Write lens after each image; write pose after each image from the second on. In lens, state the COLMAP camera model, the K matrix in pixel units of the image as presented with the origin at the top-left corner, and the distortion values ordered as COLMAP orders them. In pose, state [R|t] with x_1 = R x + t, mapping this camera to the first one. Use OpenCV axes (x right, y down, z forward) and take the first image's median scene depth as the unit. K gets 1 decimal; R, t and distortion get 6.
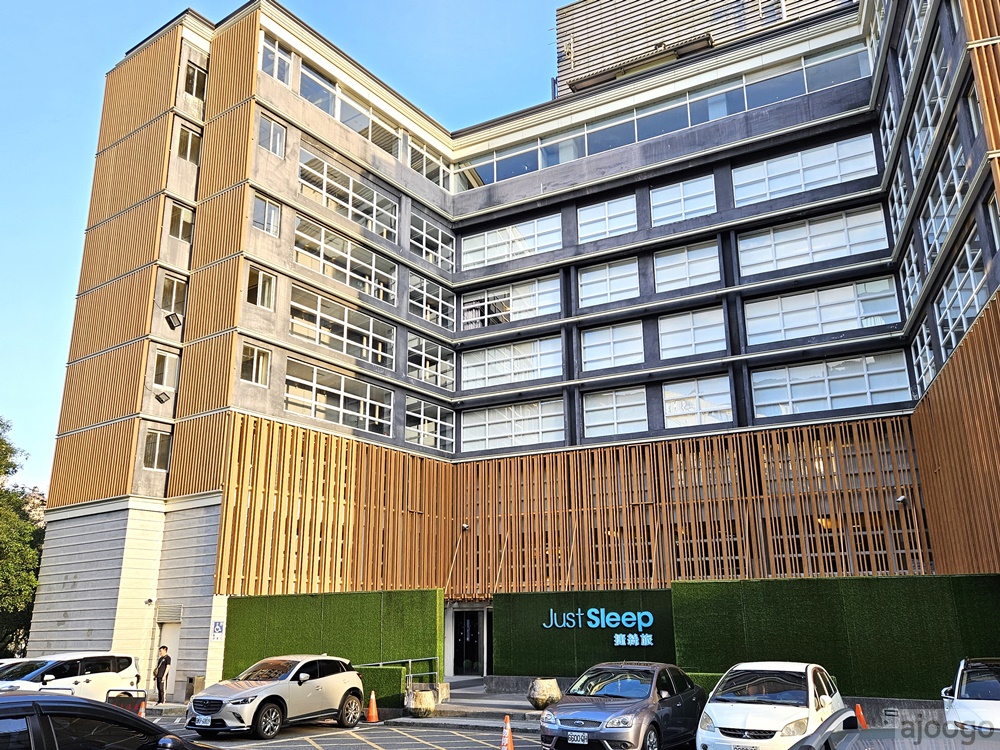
lens RADIAL K [[818.8, 0, 500.0], [0, 818.8, 375.0], [0, 0, 1]] dist [0.026496, -0.000077]
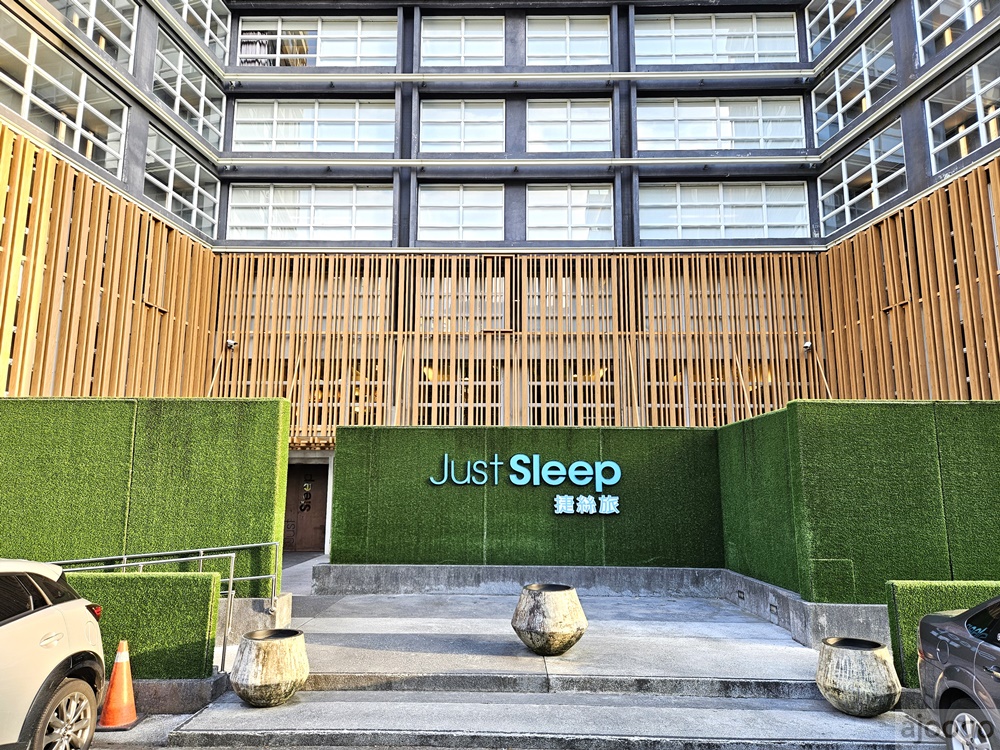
lens RADIAL K [[680.7, 0, 500.0], [0, 680.7, 375.0], [0, 0, 1]] dist [0.060038, -0.050602]
pose [[0.898121, 0.085185, 0.431418, -0.120816], [-0.139977, 0.985409, 0.096830, 0.176213], [-0.416875, -0.147353, 0.896941, 0.551408]]
